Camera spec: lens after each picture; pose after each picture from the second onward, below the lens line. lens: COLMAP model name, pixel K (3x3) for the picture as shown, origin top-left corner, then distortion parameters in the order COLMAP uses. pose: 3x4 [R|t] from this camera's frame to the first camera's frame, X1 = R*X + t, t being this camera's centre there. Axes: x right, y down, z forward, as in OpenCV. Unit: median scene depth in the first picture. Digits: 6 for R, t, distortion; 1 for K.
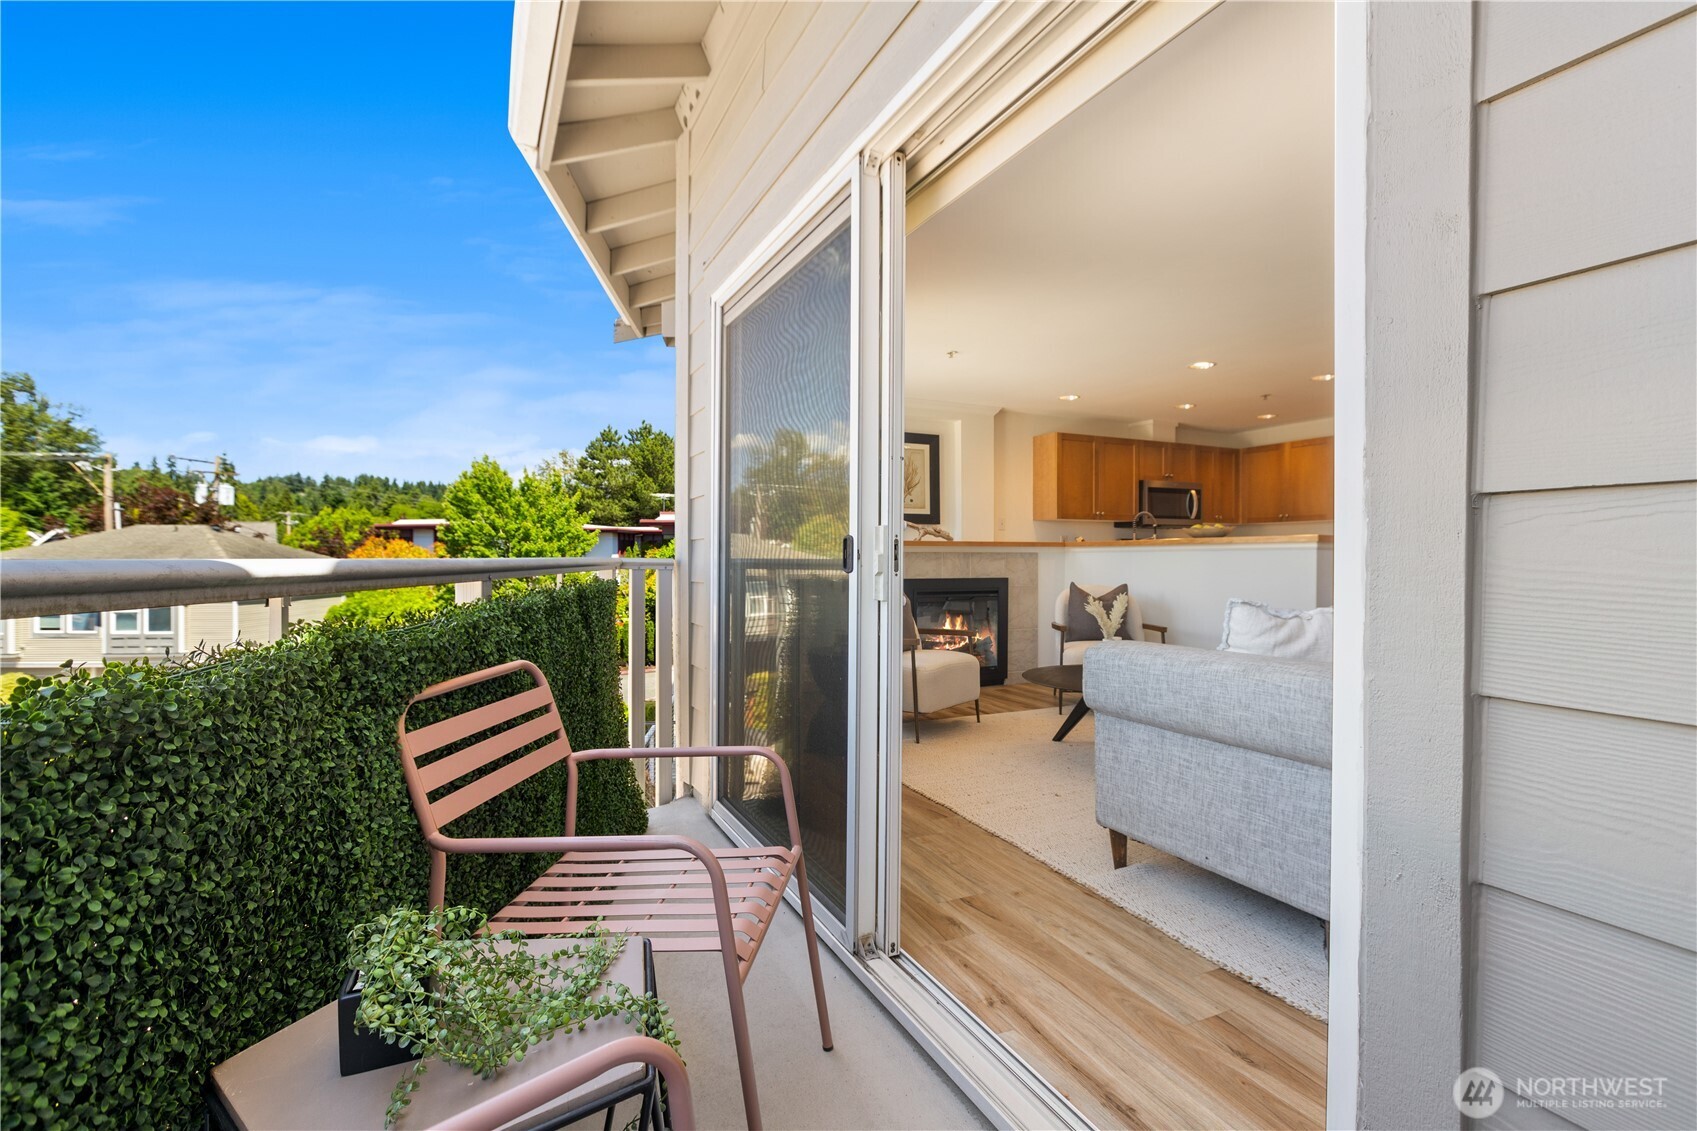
lens RADIAL K [[751.3, 0, 857.7], [0, 751.3, 547.6], [0, 0, 1]] dist [-0.000421, -0.000316]
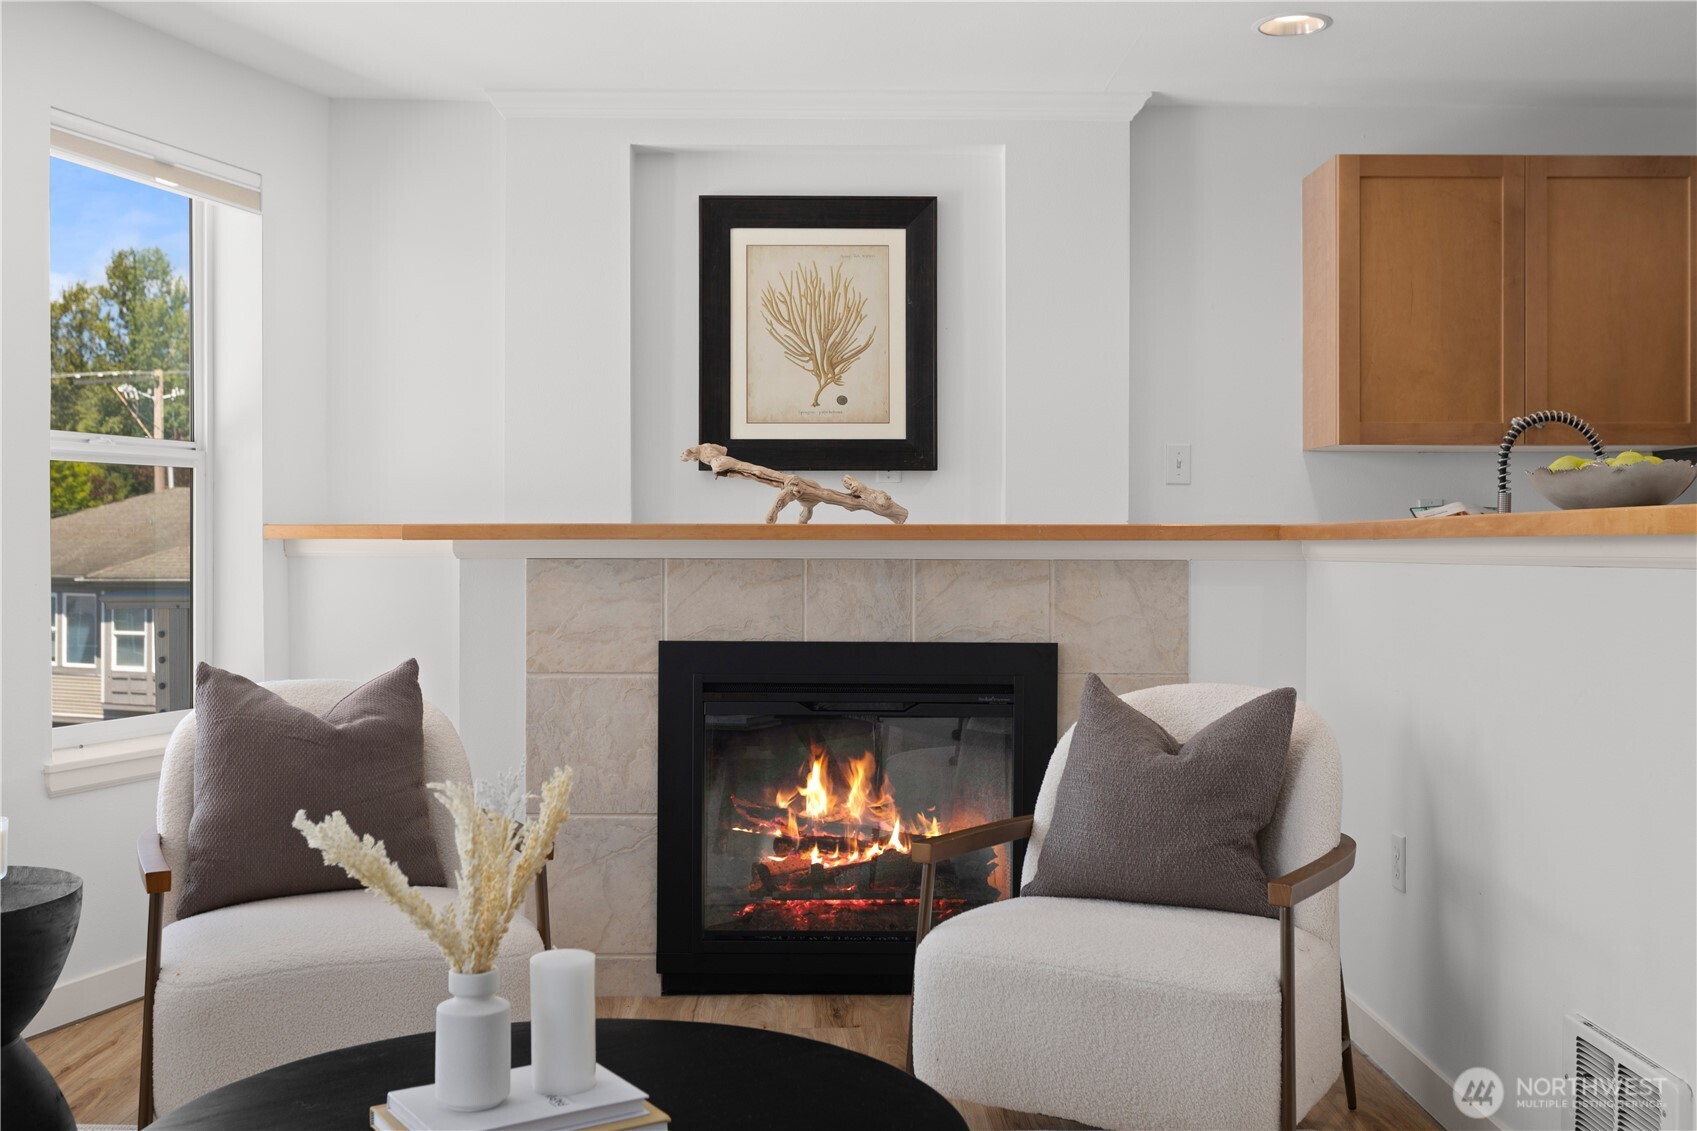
lens RADIAL K [[1620.9, 0, 845.8], [0, 1620.9, 538.6], [0, 0, 1]] dist [-0.005636, -0.004572]
pose [[0.904700, 0.002041, -0.426045, 0.363764], [0.002544, 0.999945, 0.010194, -0.008279], [0.426042, -0.010306, 0.904645, 0.334620]]
